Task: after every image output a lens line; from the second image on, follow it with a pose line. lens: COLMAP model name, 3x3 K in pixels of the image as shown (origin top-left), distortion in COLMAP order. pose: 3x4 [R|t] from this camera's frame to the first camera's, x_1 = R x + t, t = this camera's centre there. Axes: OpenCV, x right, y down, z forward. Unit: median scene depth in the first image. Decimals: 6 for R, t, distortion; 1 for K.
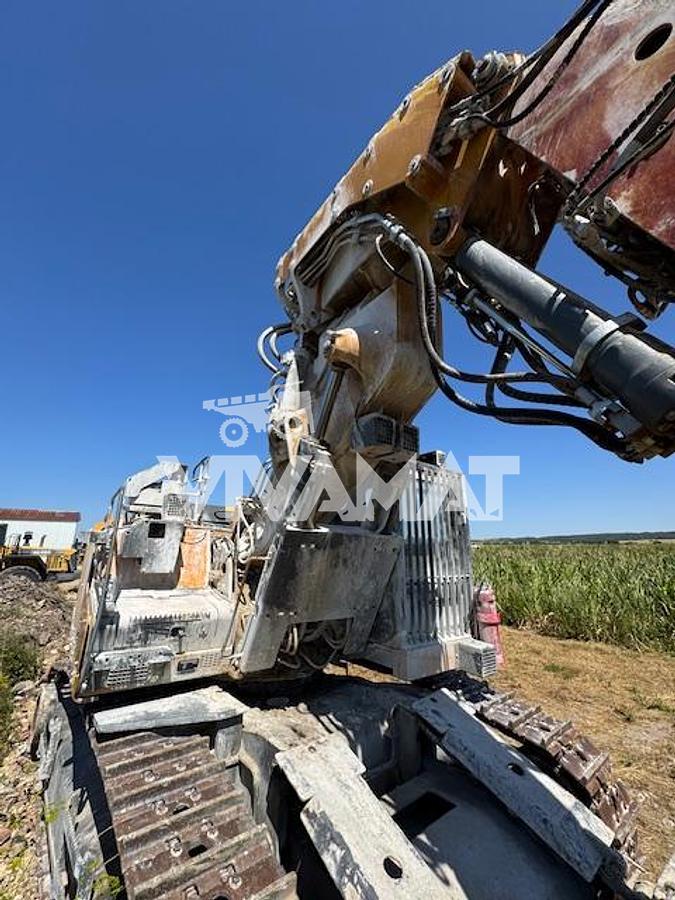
lens RADIAL K [[359.3, 0, 337.5], [0, 359.3, 450.0], [0, 0, 1]] dist [-0.002322, -0.000060]
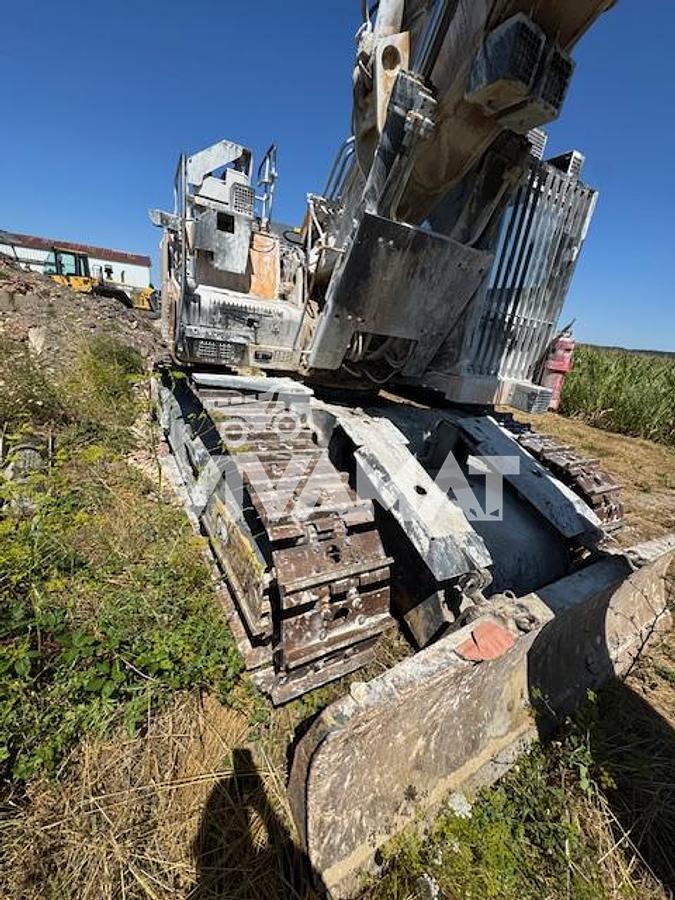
lens RADIAL K [[359.3, 0, 337.5], [0, 359.3, 450.0], [0, 0, 1]] dist [-0.002322, -0.000060]
pose [[0.978149, 0.170966, -0.118301, -0.006399], [-0.074952, 0.820731, 0.566377, 0.166765], [0.193925, -0.545134, 0.815611, -0.028237]]
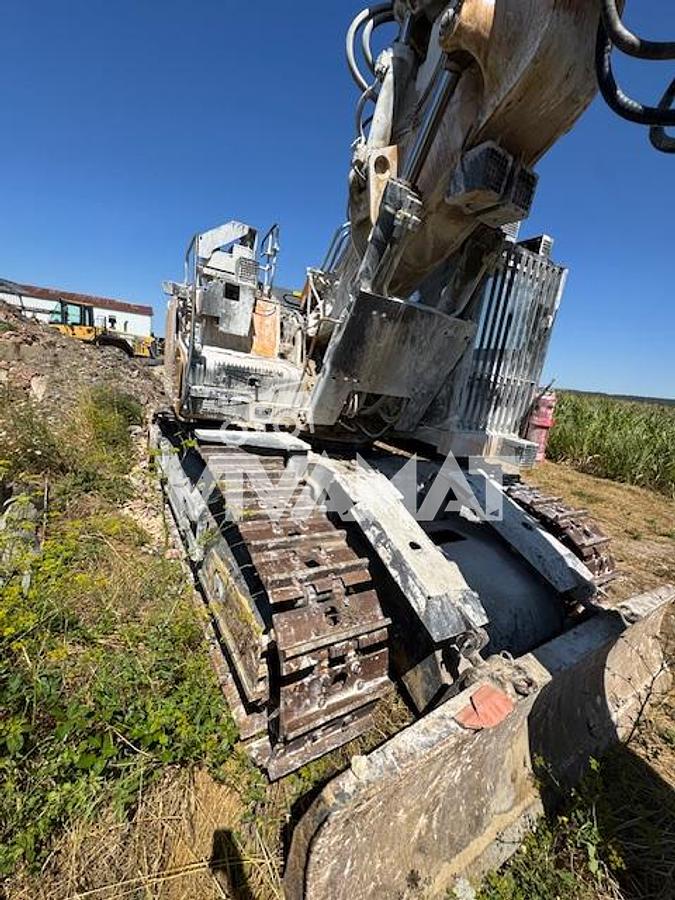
lens RADIAL K [[358.7, 0, 338.9], [0, 358.7, 450.8], [0, 0, 1]] dist [-0.001371, -0.000010]
pose [[0.980423, 0.159561, -0.115373, -0.016213], [-0.088230, 0.879825, 0.467037, 0.125541], [0.176029, -0.447715, 0.876679, -0.038748]]
